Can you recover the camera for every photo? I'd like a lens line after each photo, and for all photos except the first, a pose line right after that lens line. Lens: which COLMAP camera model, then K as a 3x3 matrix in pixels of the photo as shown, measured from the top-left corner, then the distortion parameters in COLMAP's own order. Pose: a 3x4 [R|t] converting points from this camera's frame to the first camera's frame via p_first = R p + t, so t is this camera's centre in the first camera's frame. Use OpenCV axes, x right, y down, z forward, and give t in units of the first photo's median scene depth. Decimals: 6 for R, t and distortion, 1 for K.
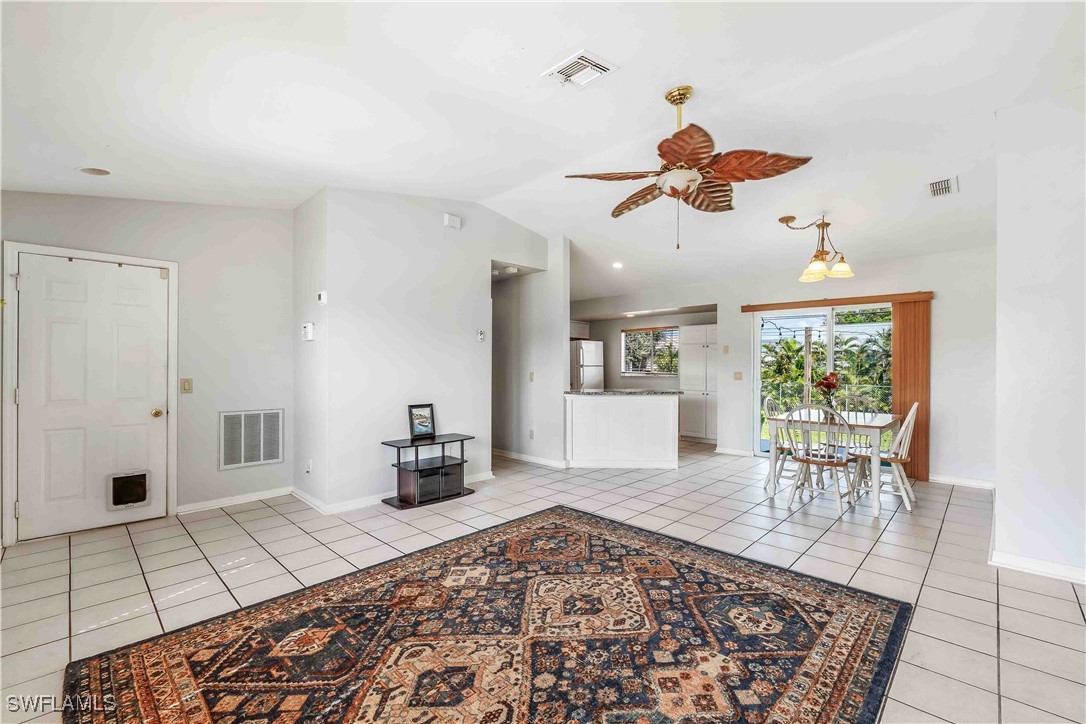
lens RADIAL K [[460.3, 0, 549.4], [0, 460.3, 367.1], [0, 0, 1]] dist [-0.001927, -0.000161]
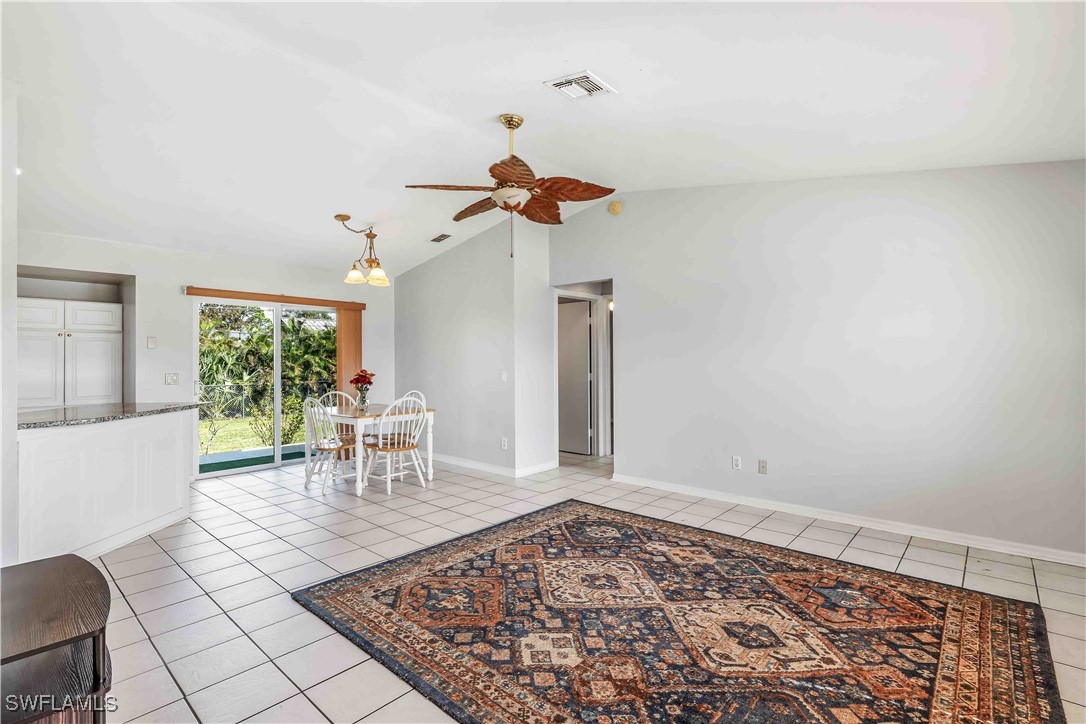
lens RADIAL K [[495.1, 0, 543.2], [0, 495.1, 360.5], [0, 0, 1]] dist [-0.008077, 0.001245]
pose [[-0.027995, 0.000260, 0.999608, -1.012252], [0.010400, 0.999946, 0.000032, -0.011706], [-0.999554, 0.010397, -0.027996, 1.067721]]
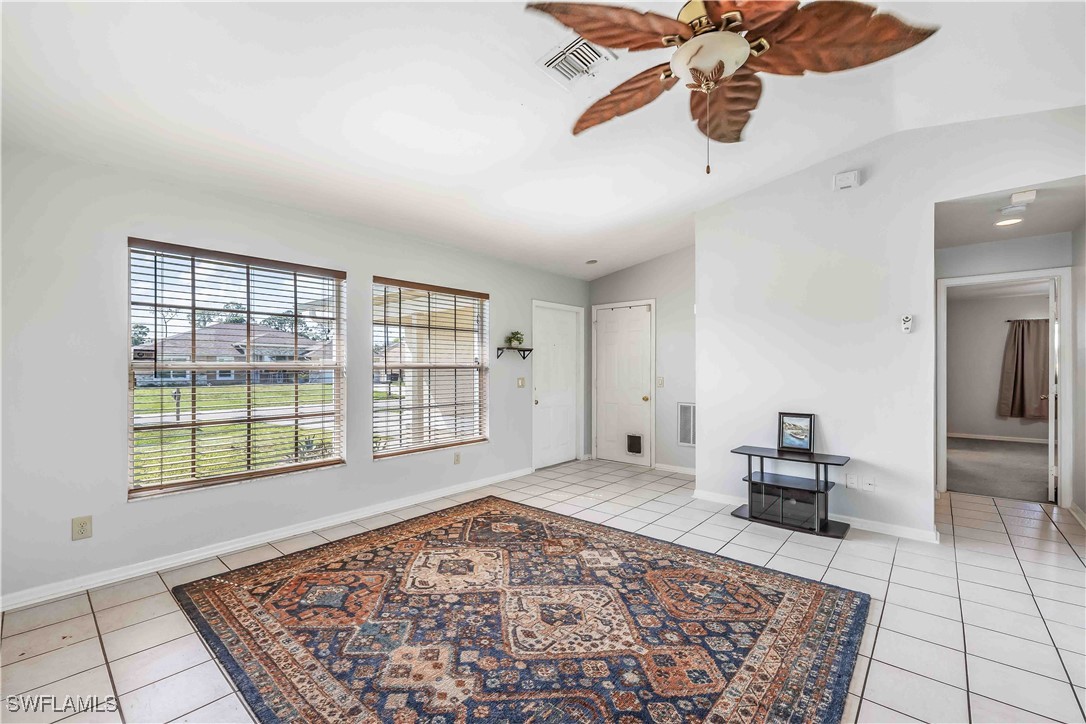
lens RADIAL K [[460.3, 0, 549.9], [0, 460.3, 363.8], [0, 0, 1]] dist [-0.001927, -0.000161]
pose [[0.055299, -0.008639, -0.998432, 0.965230], [-0.001023, 0.999962, -0.008708, -0.006282], [0.998469, 0.001503, 0.055288, 0.846497]]
